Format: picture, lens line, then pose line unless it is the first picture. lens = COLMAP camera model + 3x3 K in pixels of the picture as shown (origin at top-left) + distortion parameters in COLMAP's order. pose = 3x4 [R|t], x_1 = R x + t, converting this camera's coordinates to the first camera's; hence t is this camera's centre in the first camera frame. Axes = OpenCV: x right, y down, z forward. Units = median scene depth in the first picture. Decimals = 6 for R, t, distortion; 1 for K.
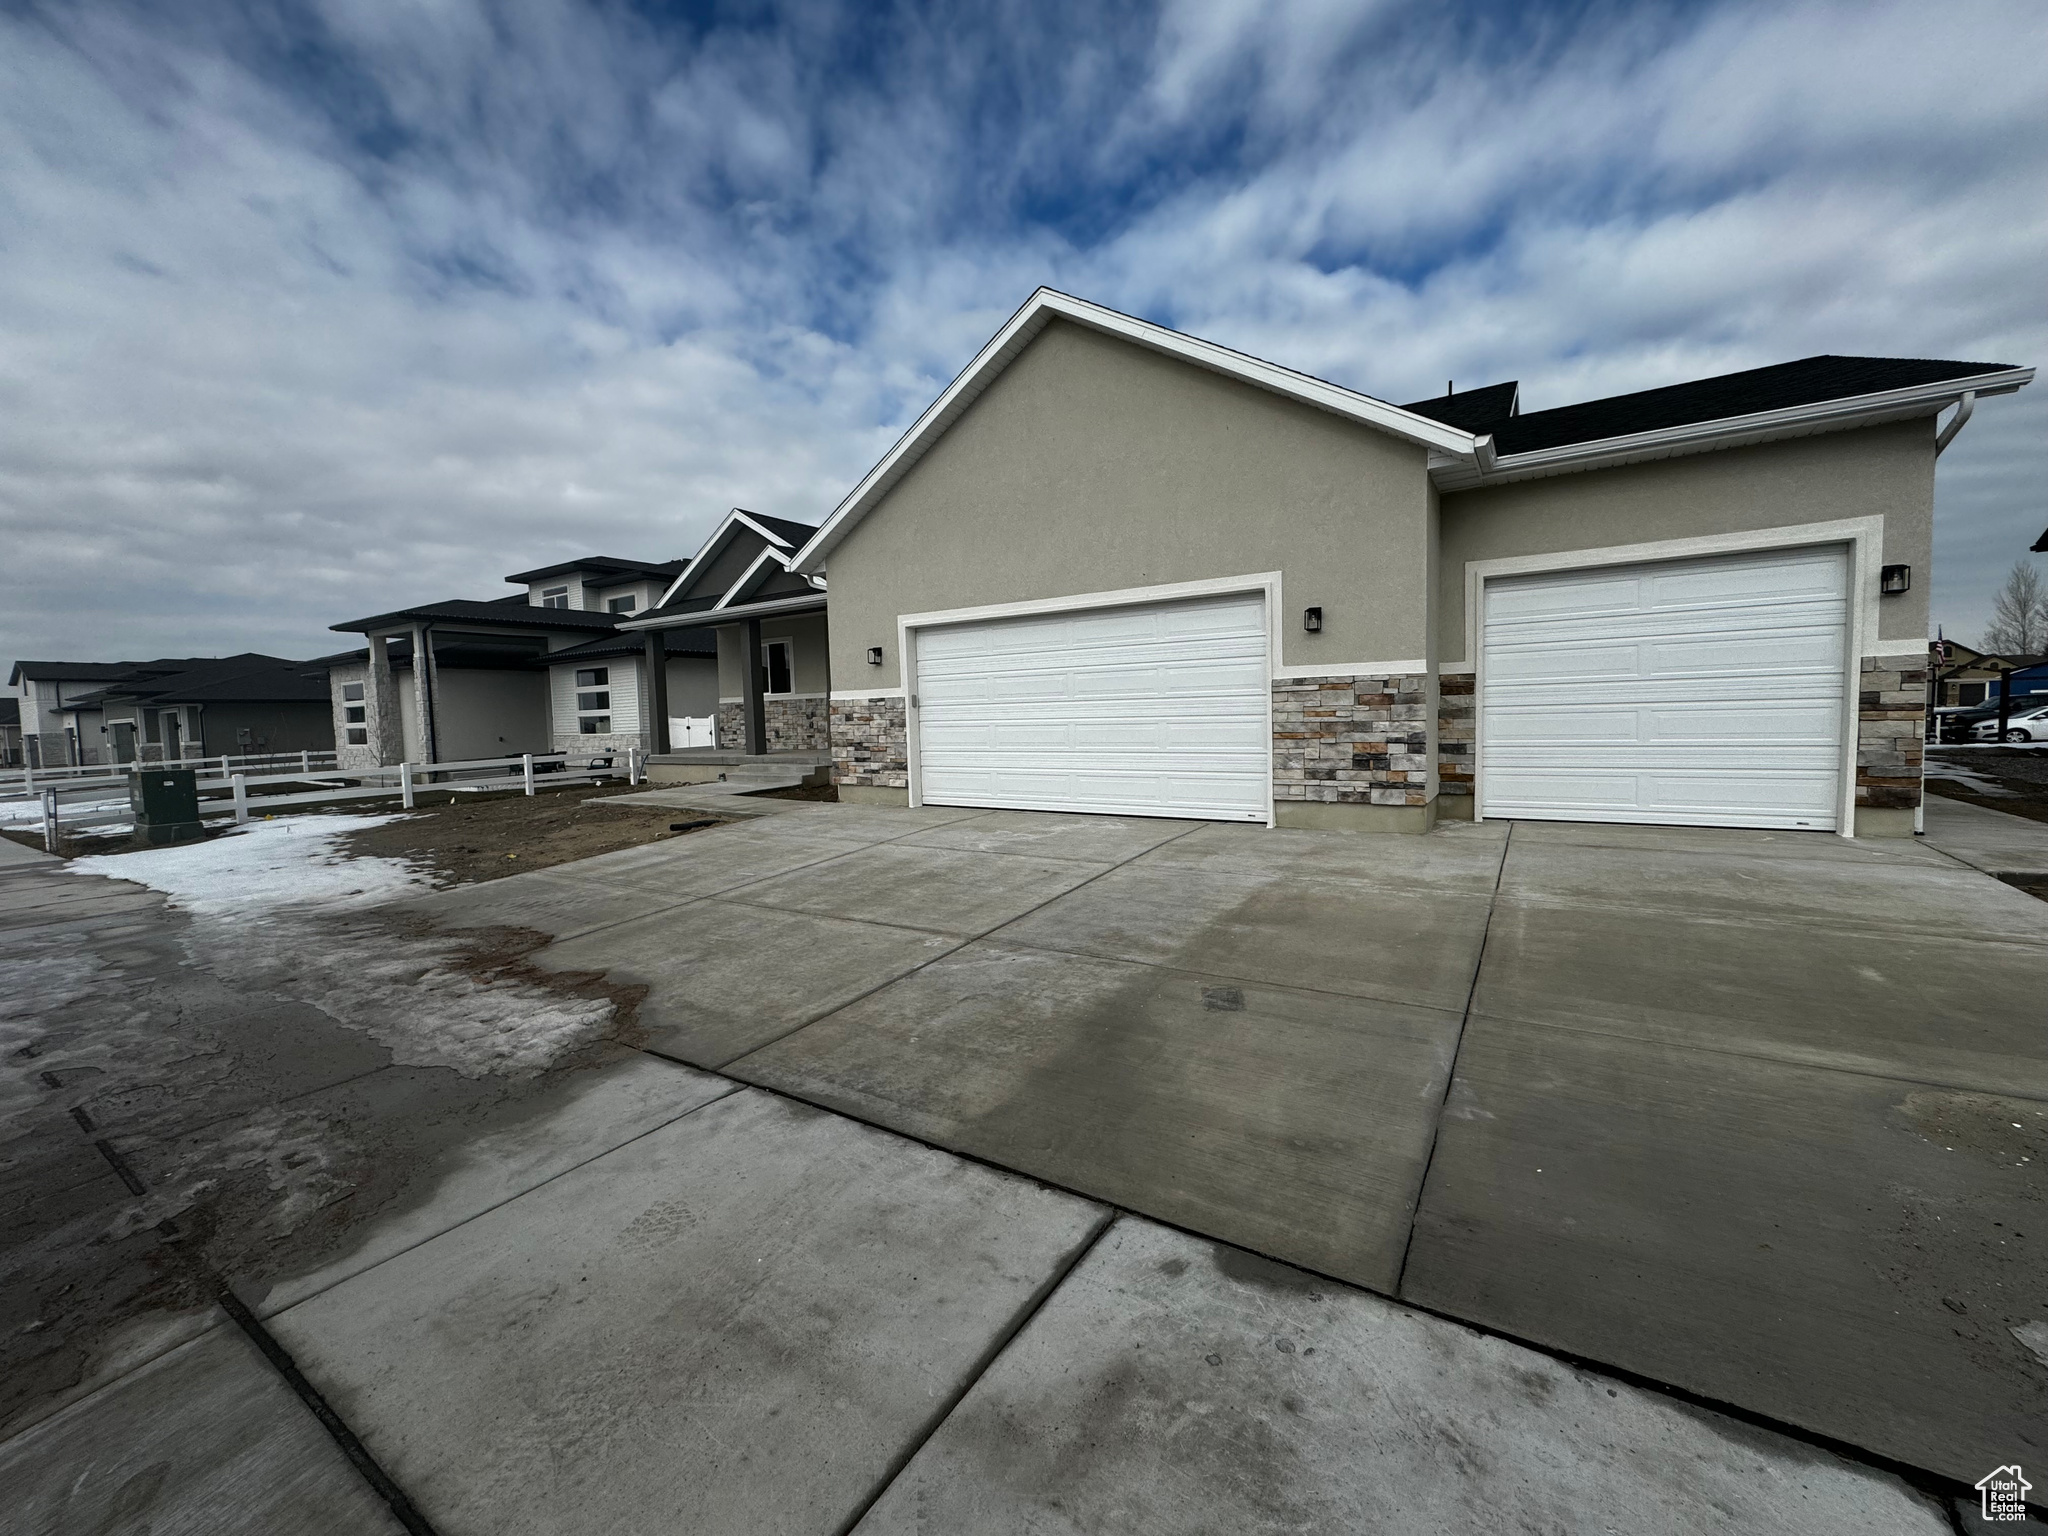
lens RADIAL K [[813.5, 0, 1025.6], [0, 813.5, 760.9], [0, 0, 1]] dist [-0.003268, 0.000642]
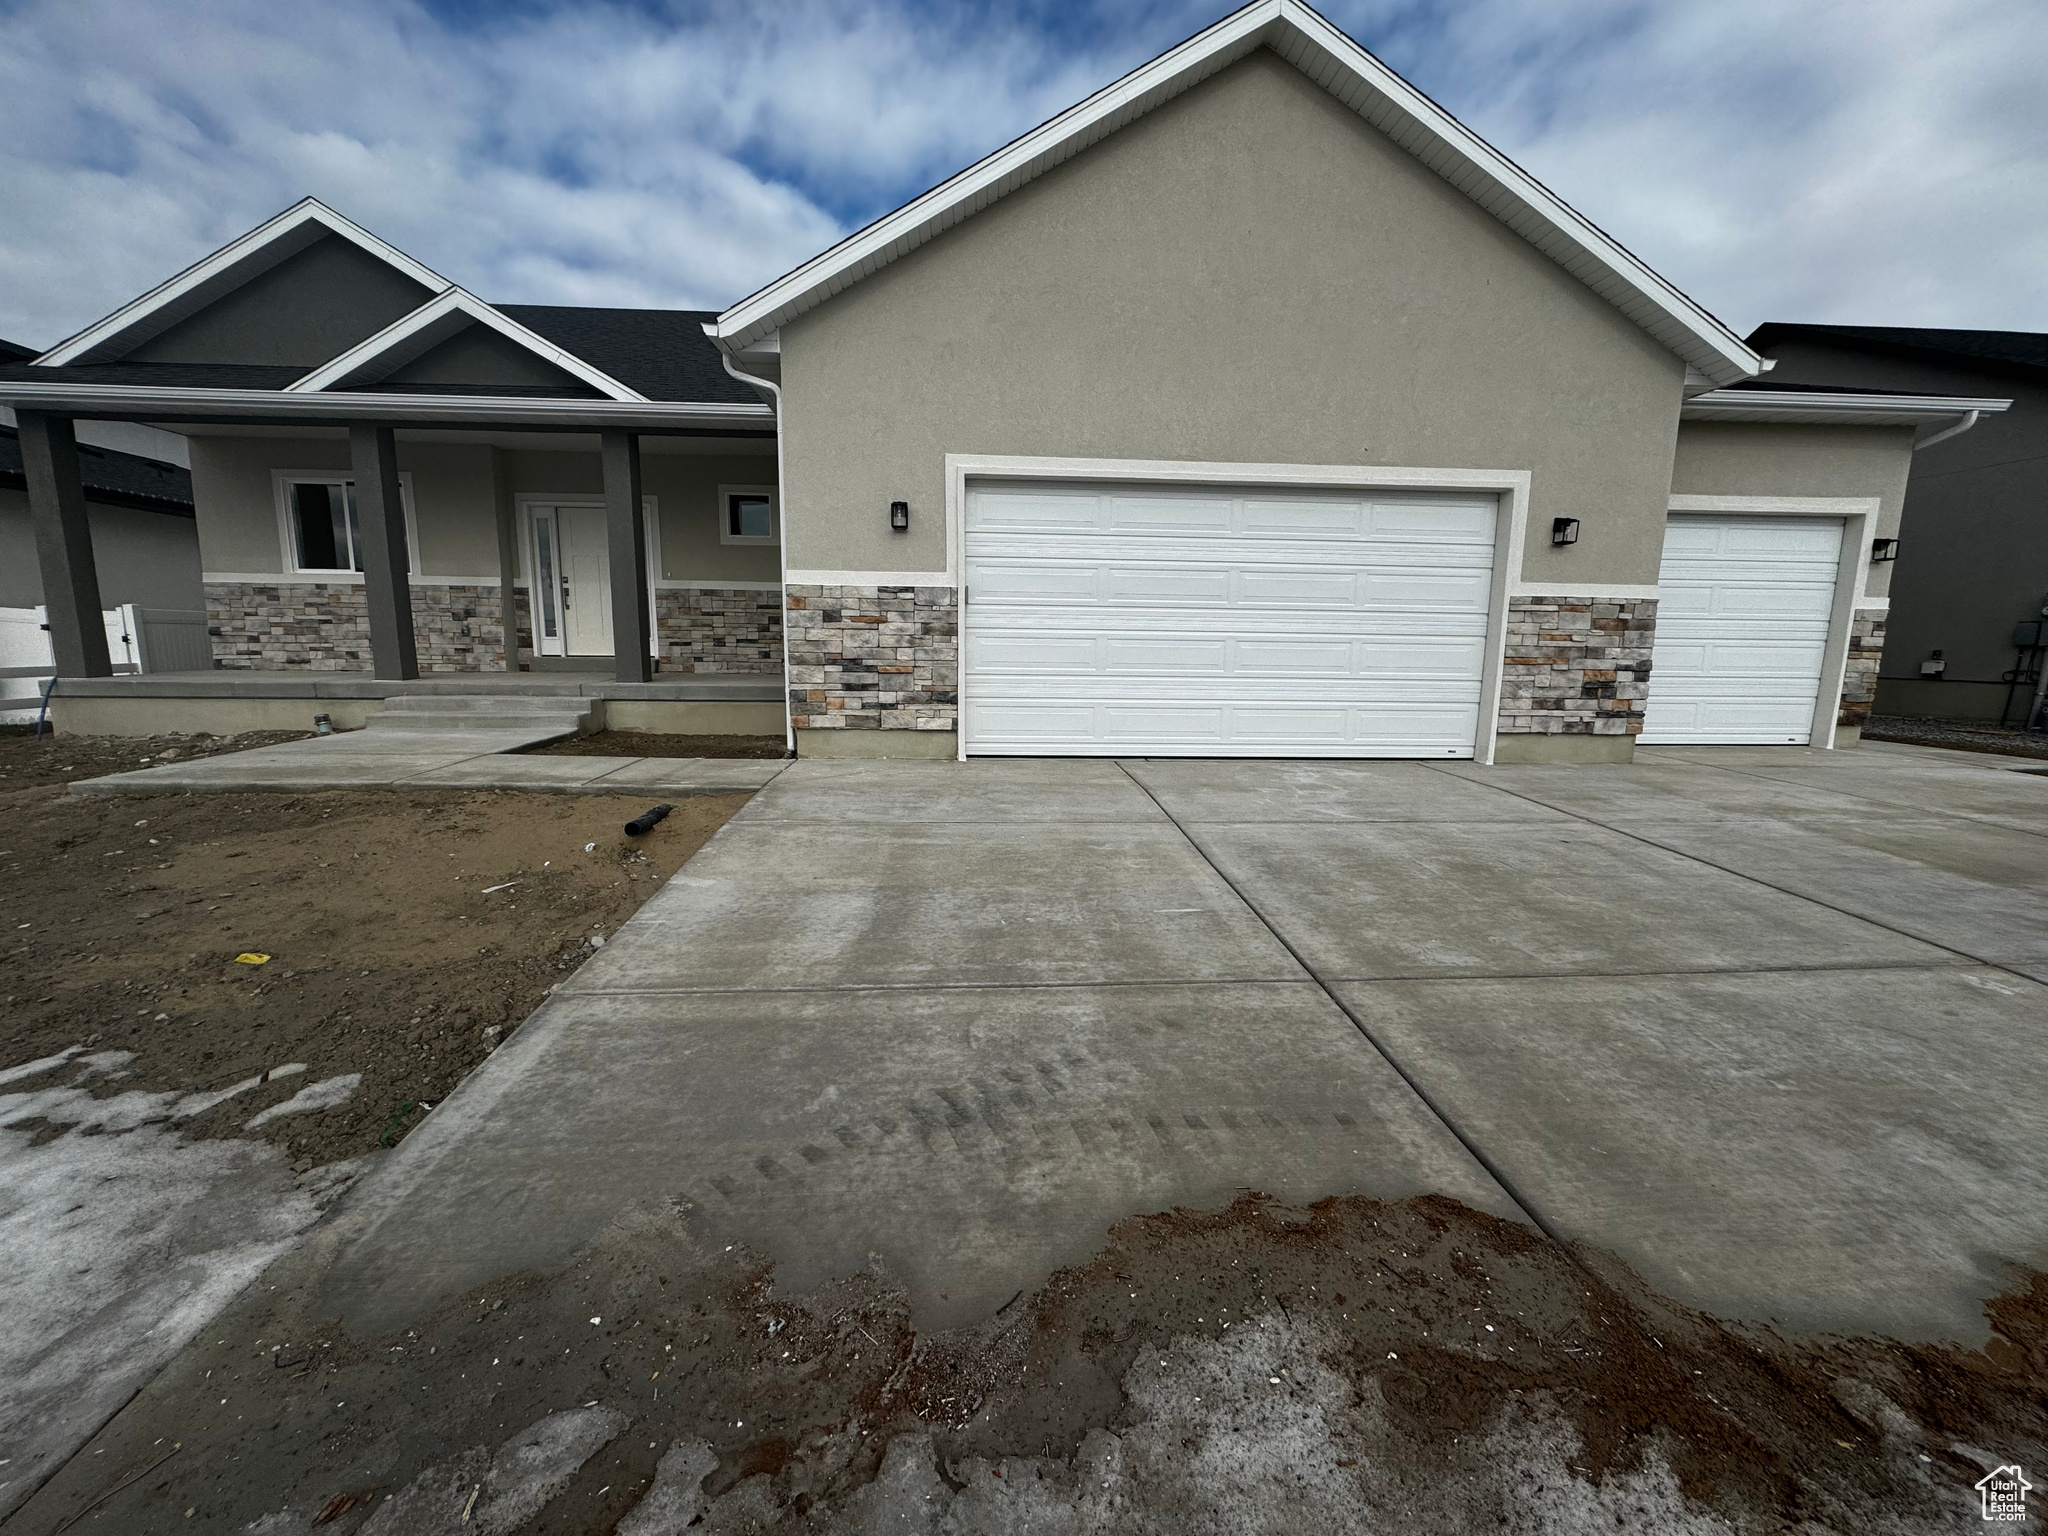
lens RADIAL K [[813.5, 0, 1029.1], [0, 813.5, 763.2], [0, 0, 1]] dist [-0.003268, 0.000642]
pose [[0.799234, -0.052654, 0.598709, -0.611539], [0.000356, 0.996196, 0.087136, 0.002982], [-0.601020, -0.069429, 0.796213, 0.565747]]
